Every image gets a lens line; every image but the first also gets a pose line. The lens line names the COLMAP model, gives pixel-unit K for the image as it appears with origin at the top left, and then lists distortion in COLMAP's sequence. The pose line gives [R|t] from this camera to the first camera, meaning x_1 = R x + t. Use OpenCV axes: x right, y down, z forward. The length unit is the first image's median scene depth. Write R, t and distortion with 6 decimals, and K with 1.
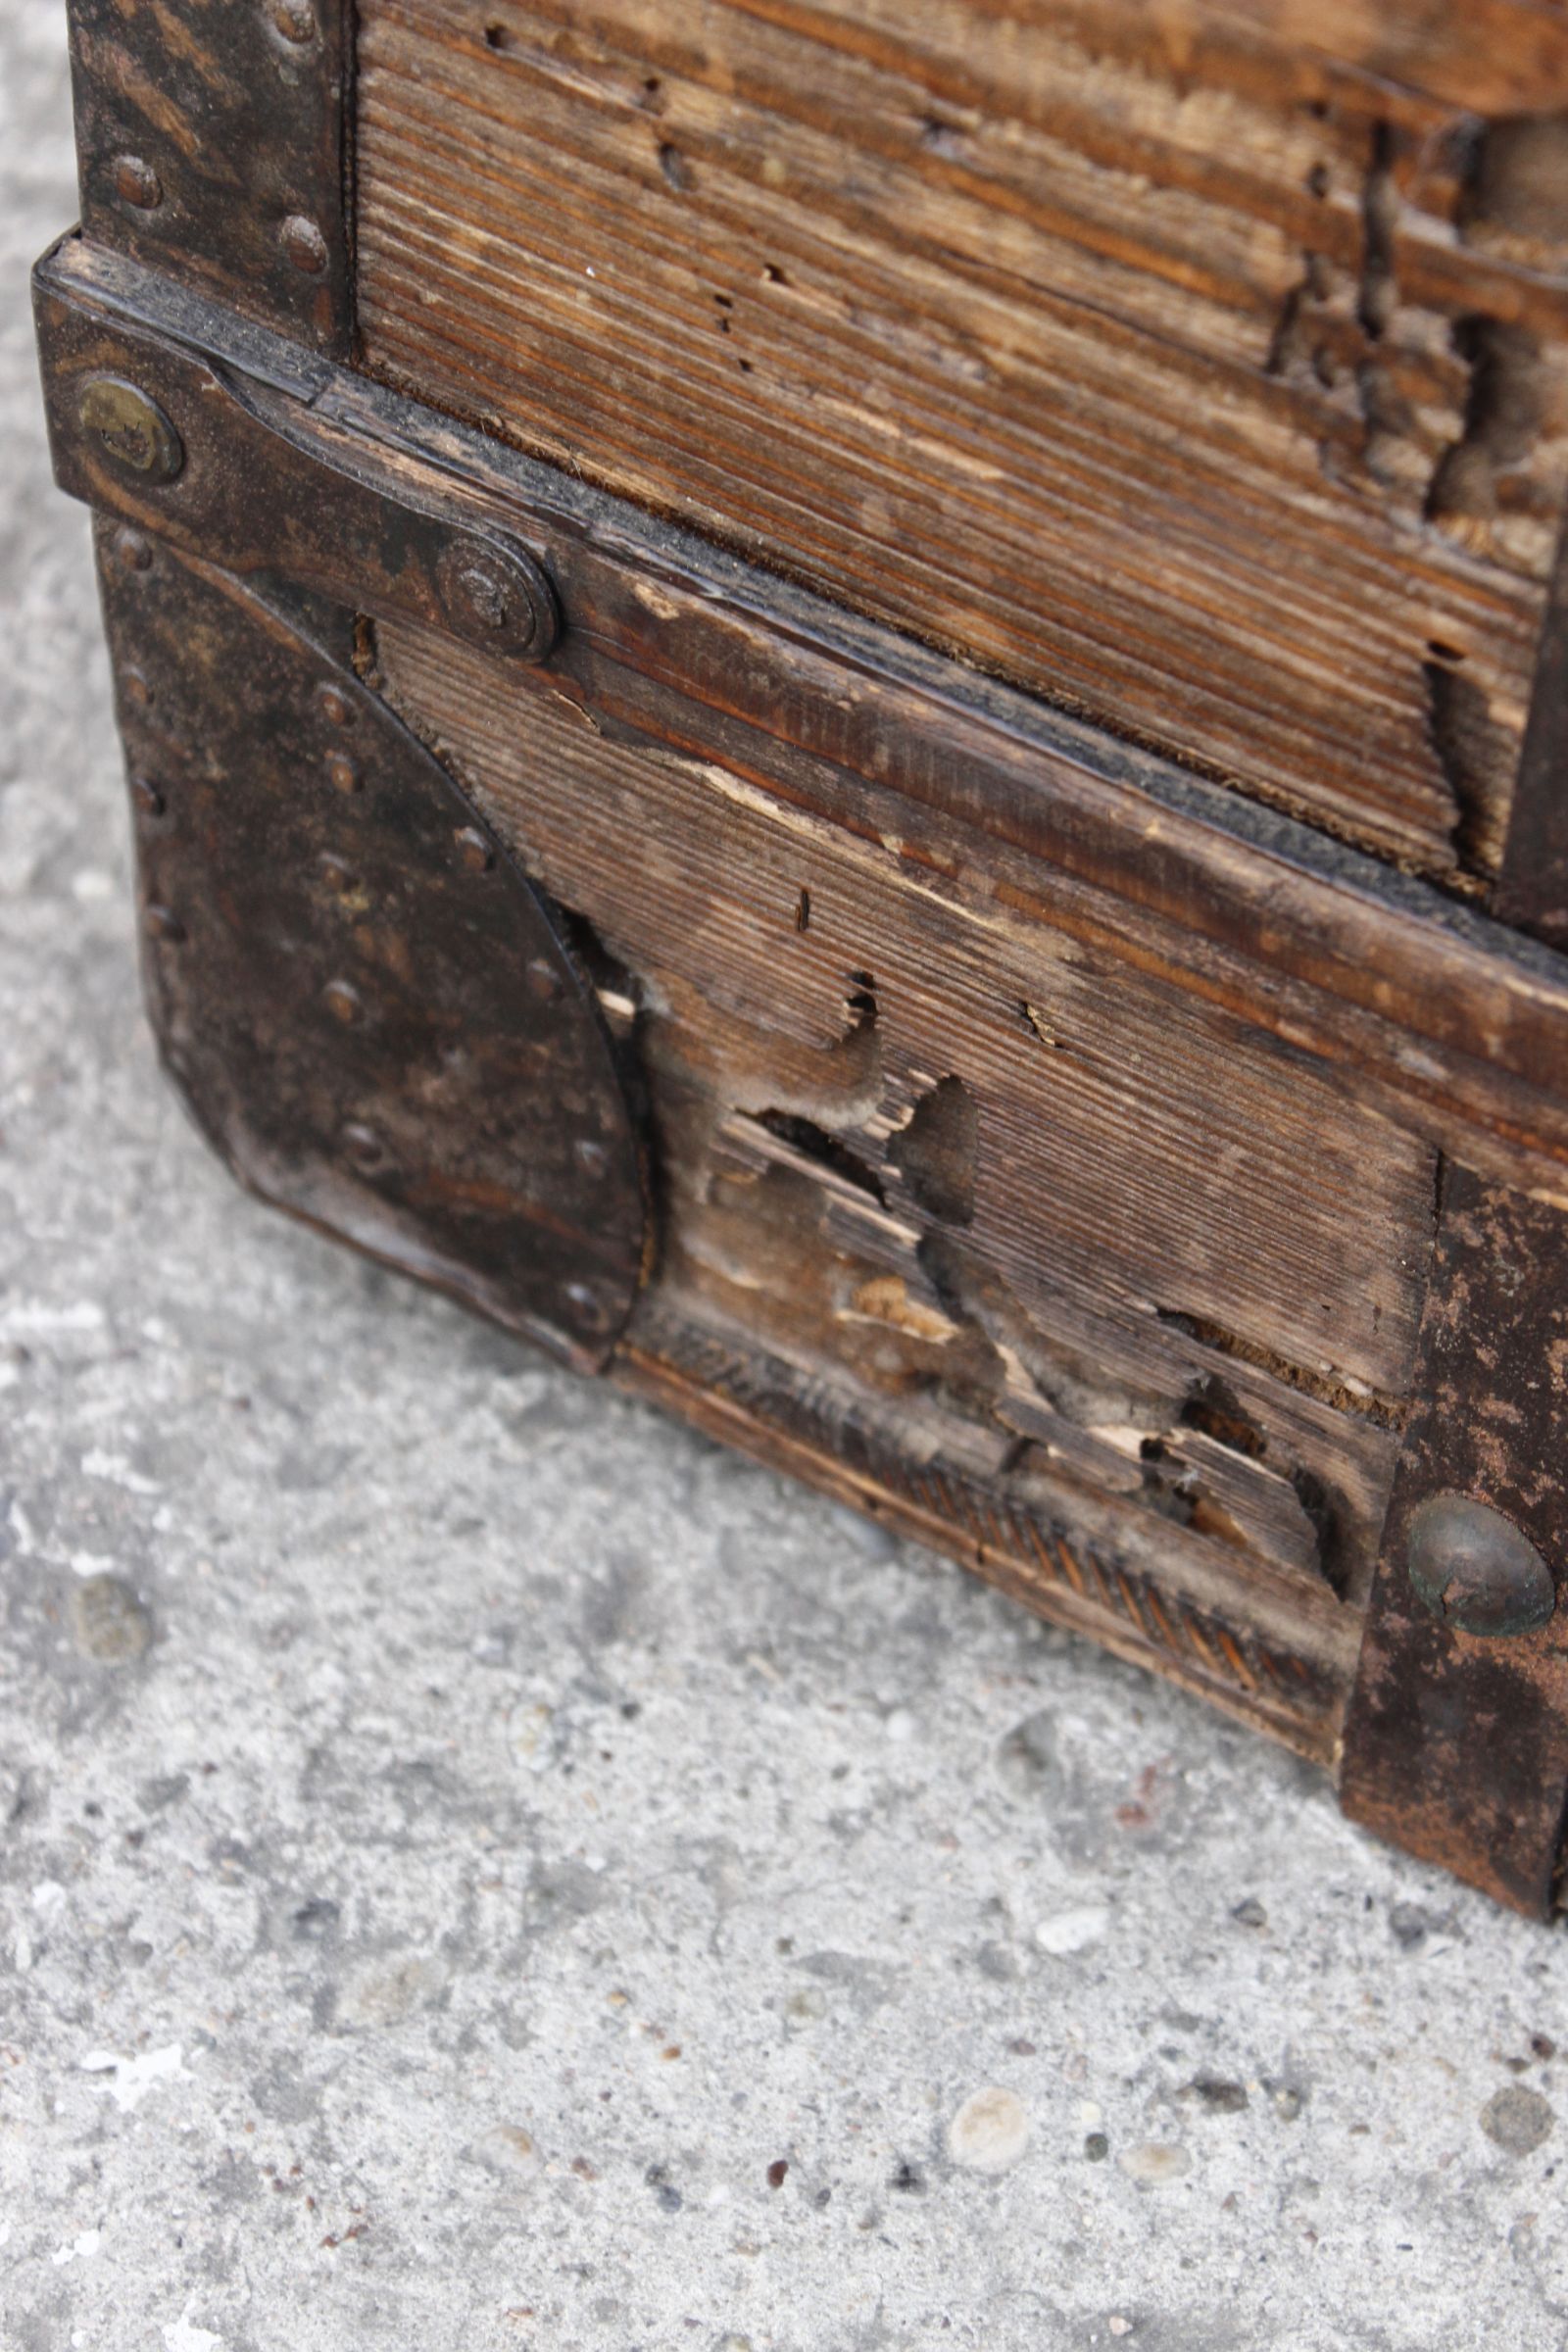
lens RADIAL K [[5480.0, 0, 782.2], [0, 5480.0, 1166.3], [0, 0, 1]] dist [0.090237, 0.000000]
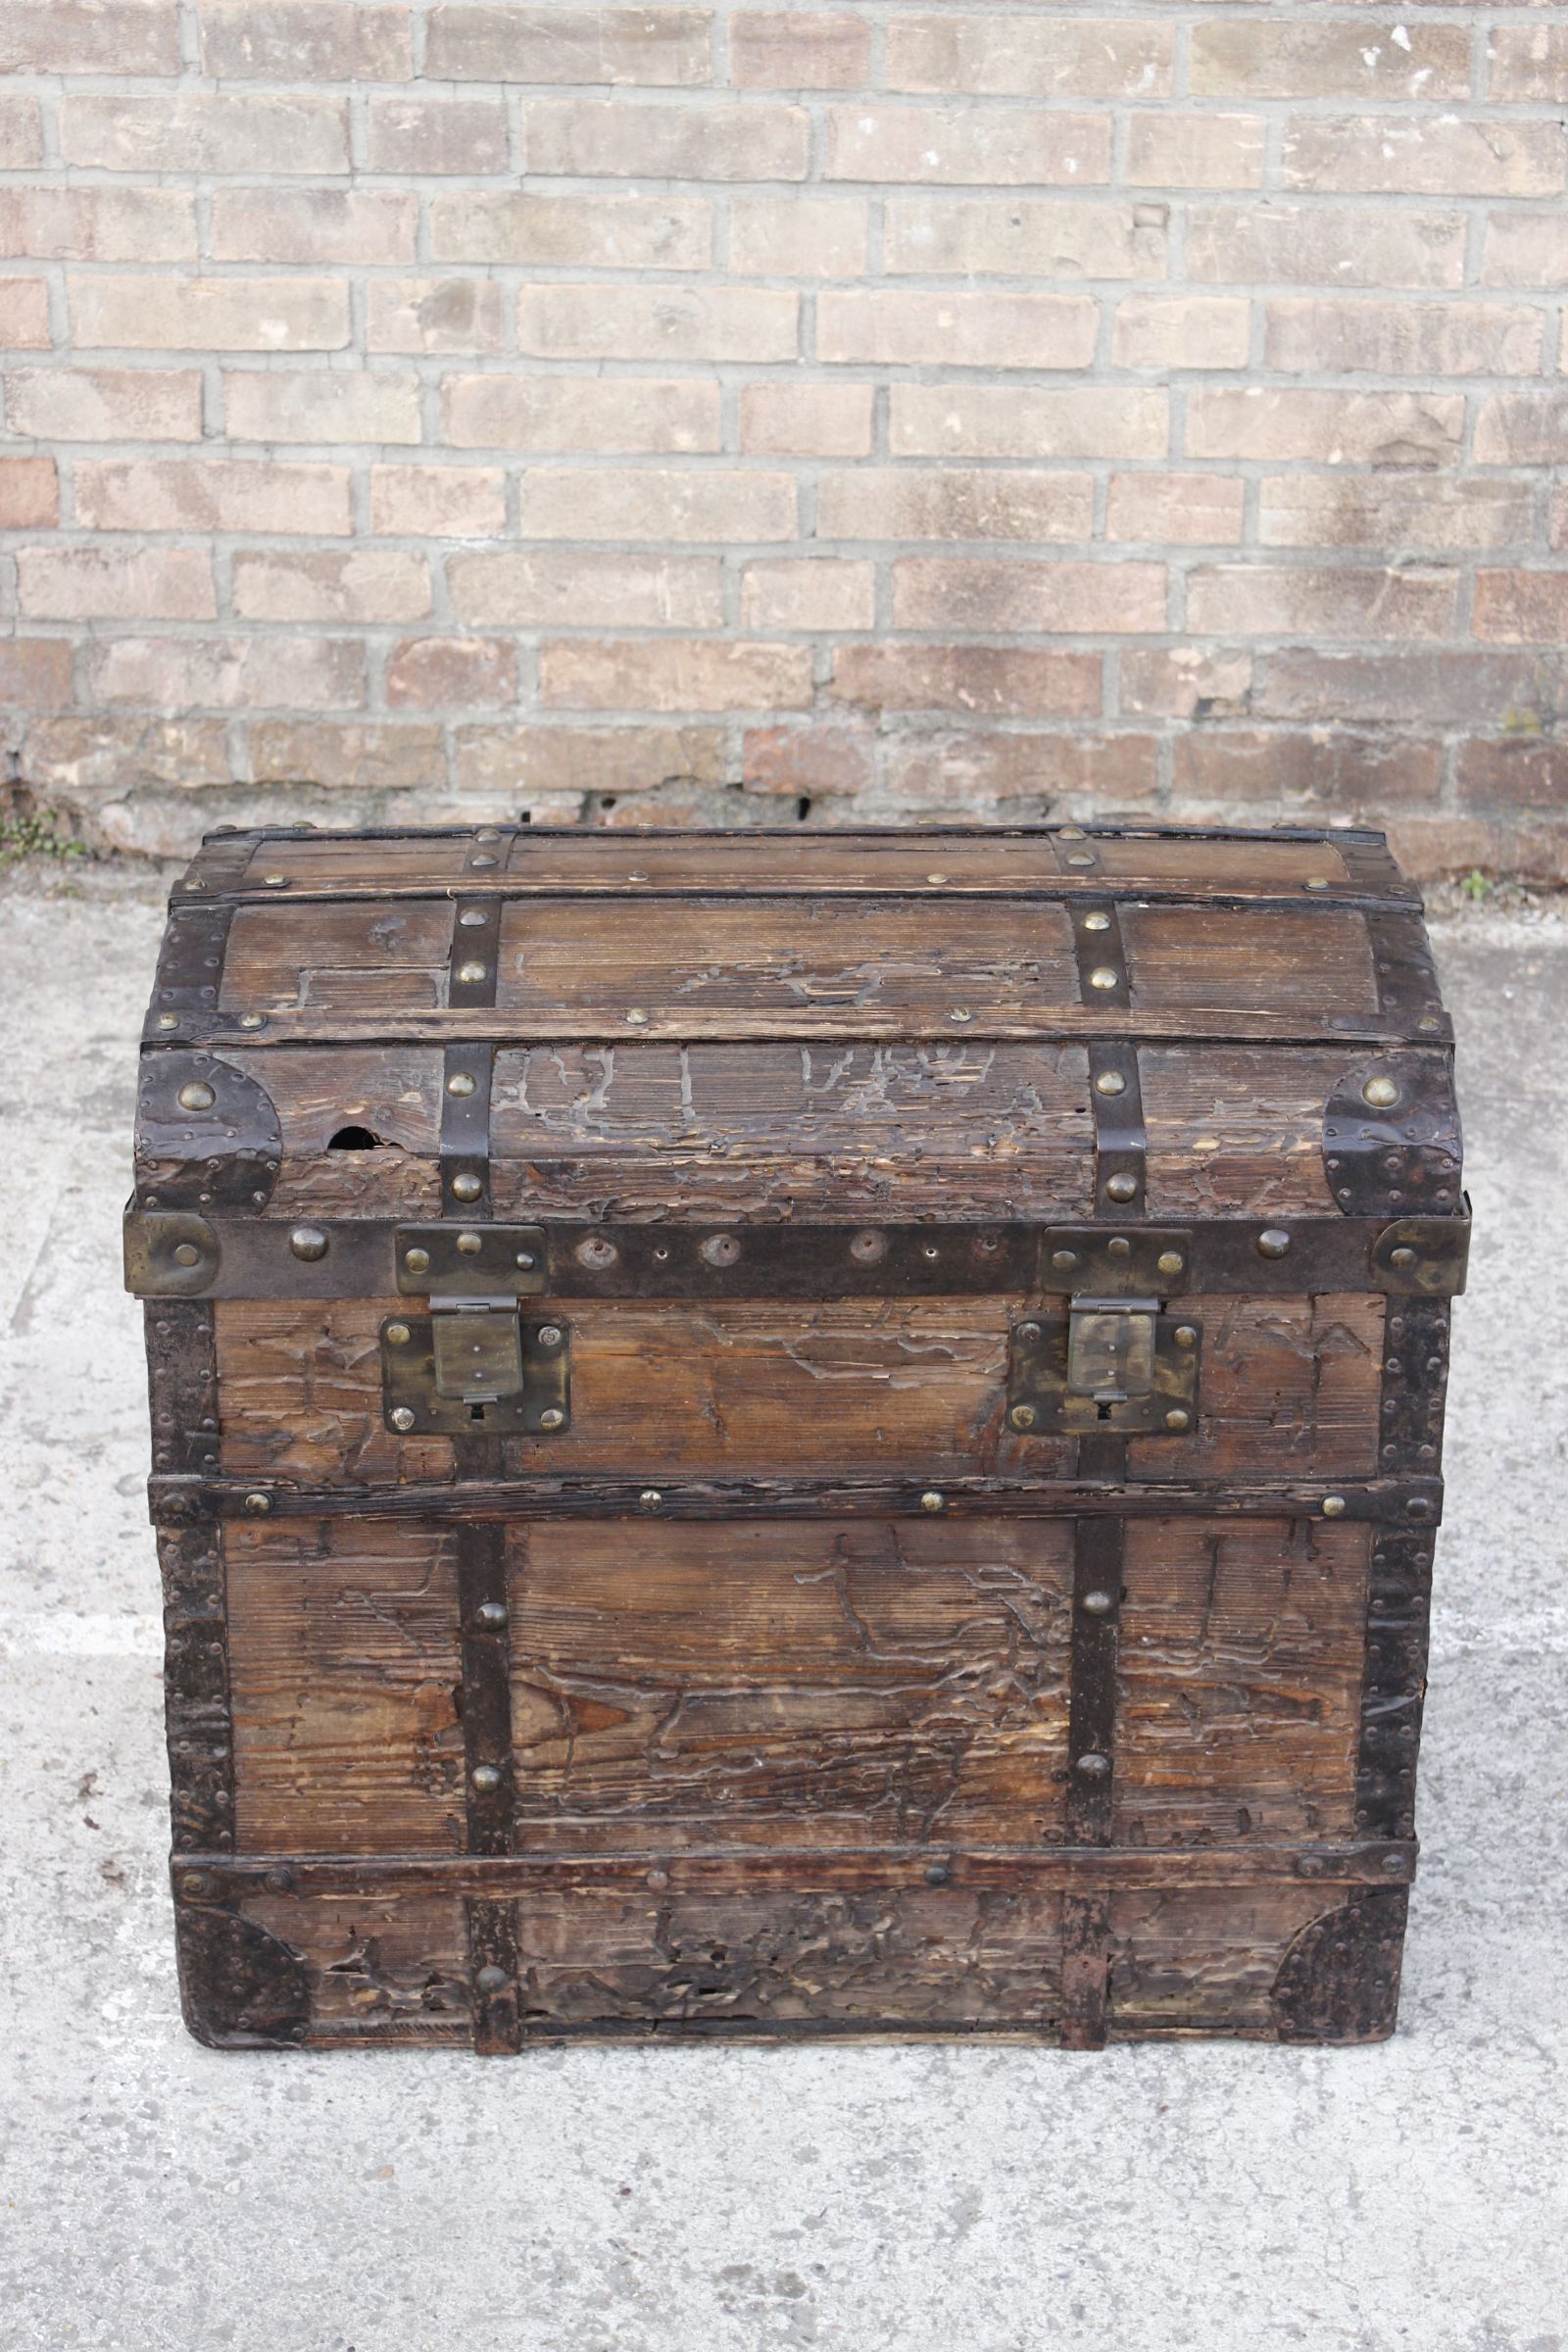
lens RADIAL K [[4353.0, 0, 799.3], [0, 4353.0, 1135.3], [0, 0, 1]] dist [0.032318, 0.000000]
pose [[0.817991, -0.267500, 0.509249, -1.827564], [0.435365, 0.866516, -0.244147, 0.605725], [-0.375963, 0.421419, 0.825262, -3.493384]]
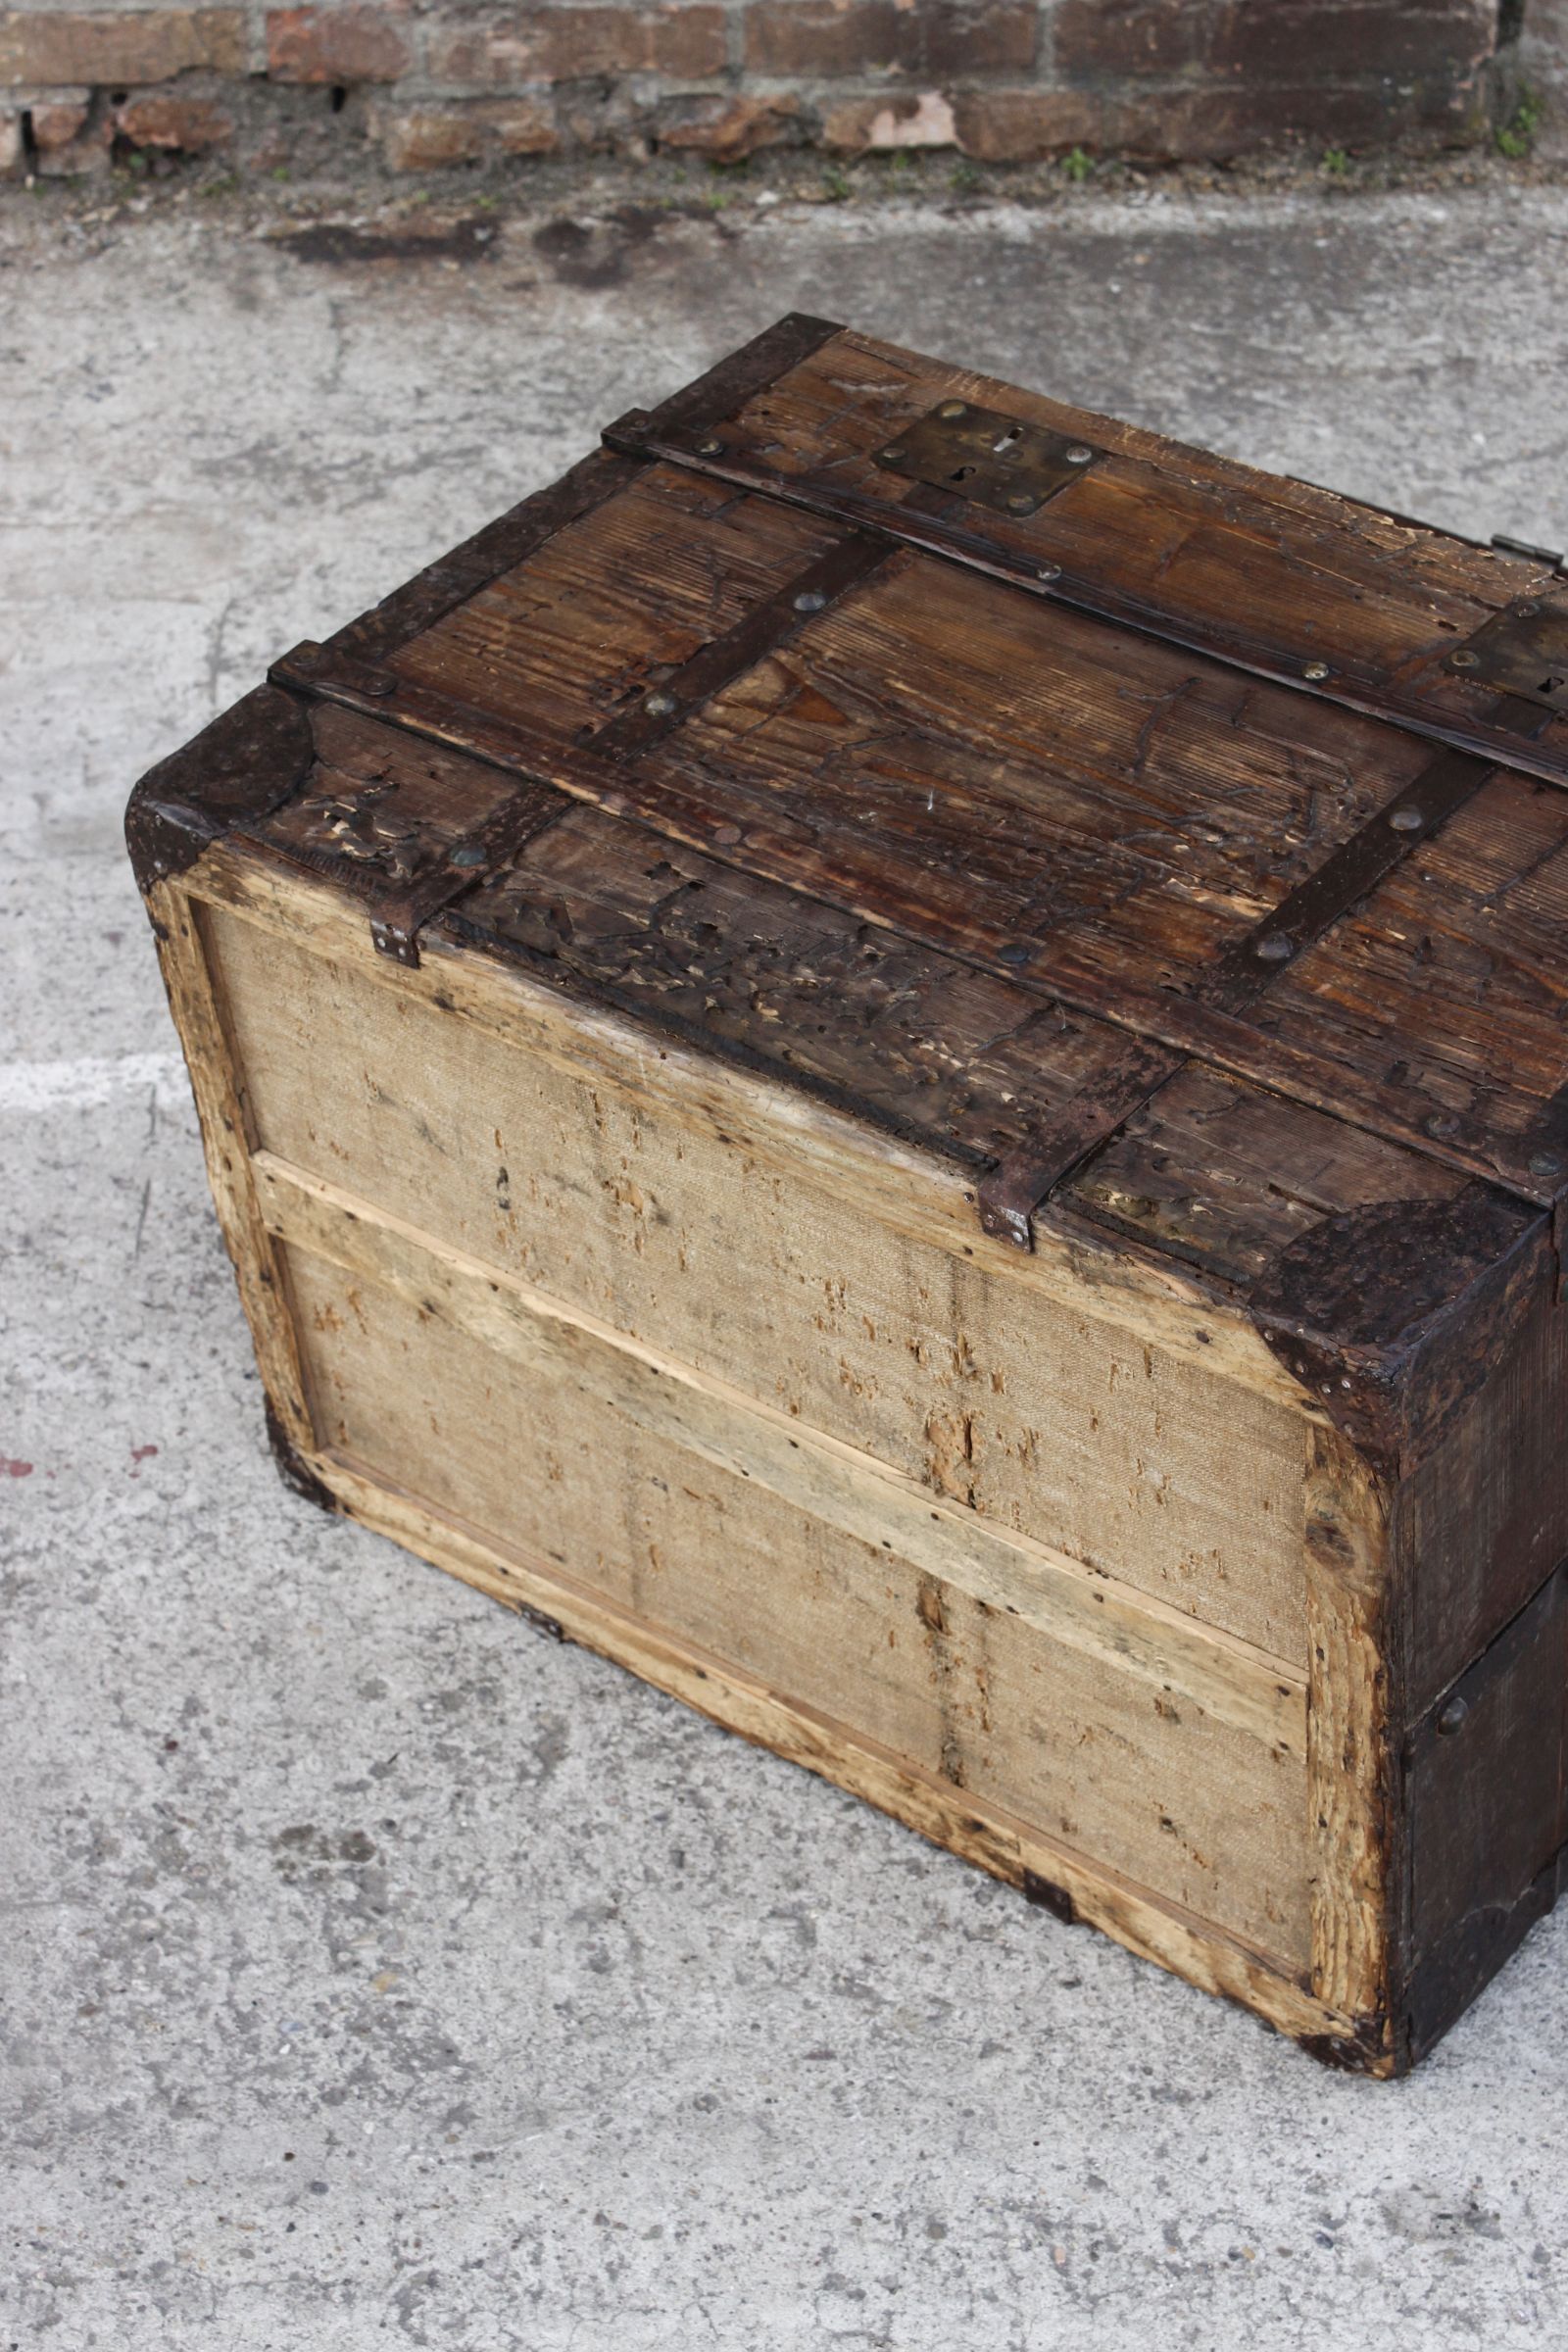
lens RADIAL K [[4233.6, 0, 772.7], [0, 4233.6, 1156.7], [0, 0, 1]] dist [0.026385, 0.000000]
pose [[0.763047, -0.394189, 0.512226, -1.314364], [0.482486, 0.874716, -0.045598, 0.329626], [-0.430077, 0.281935, 0.857640, -2.977935]]
